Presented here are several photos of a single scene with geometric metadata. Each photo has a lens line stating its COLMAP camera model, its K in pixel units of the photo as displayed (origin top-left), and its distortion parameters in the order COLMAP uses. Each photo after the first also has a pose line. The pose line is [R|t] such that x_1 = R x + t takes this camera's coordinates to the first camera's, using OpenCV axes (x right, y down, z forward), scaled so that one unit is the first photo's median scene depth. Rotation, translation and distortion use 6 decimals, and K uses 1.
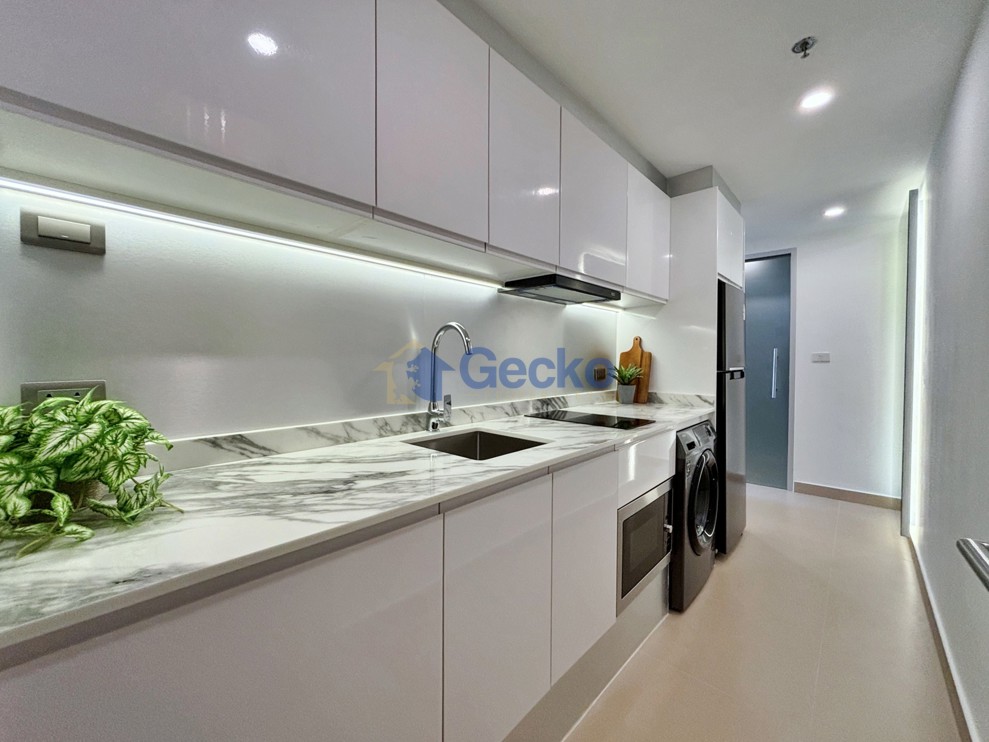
lens RADIAL K [[397.5, 0, 494.5], [0, 397.5, 371.0], [0, 0, 1]] dist [0.000654, 0.000213]
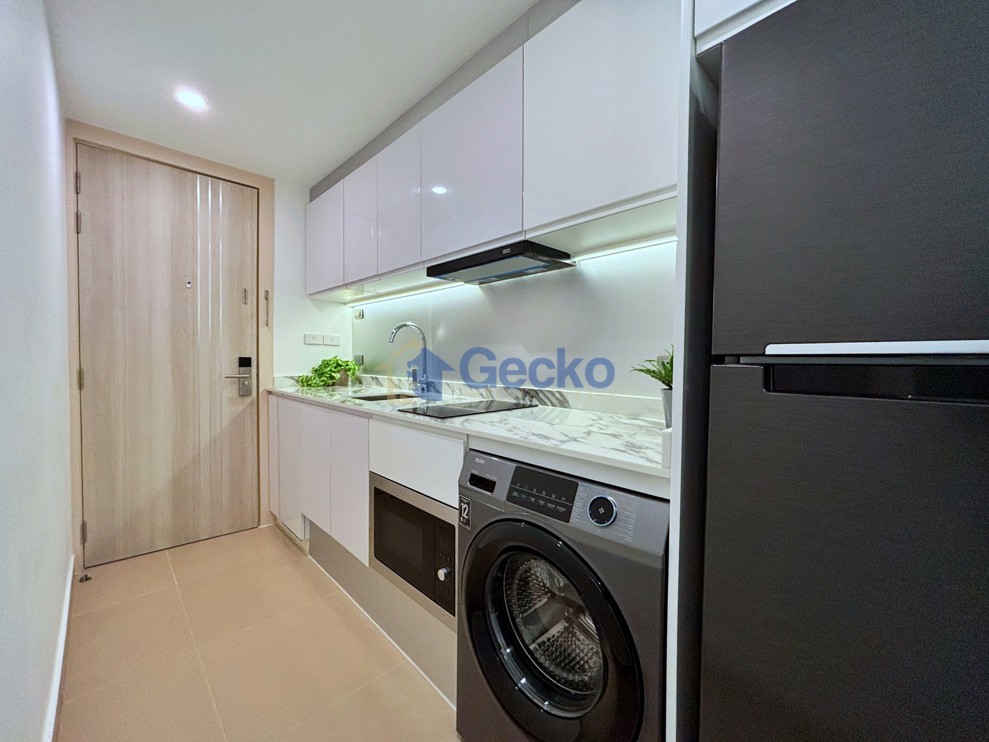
lens RADIAL K [[397.5, 0, 494.5], [0, 397.5, 371.0], [0, 0, 1]] dist [0.000654, 0.000213]
pose [[-0.054099, 0.021649, -0.998301, 1.170052], [-0.041052, 0.998871, 0.023886, 0.016108], [0.997691, 0.042274, -0.053149, 1.155623]]
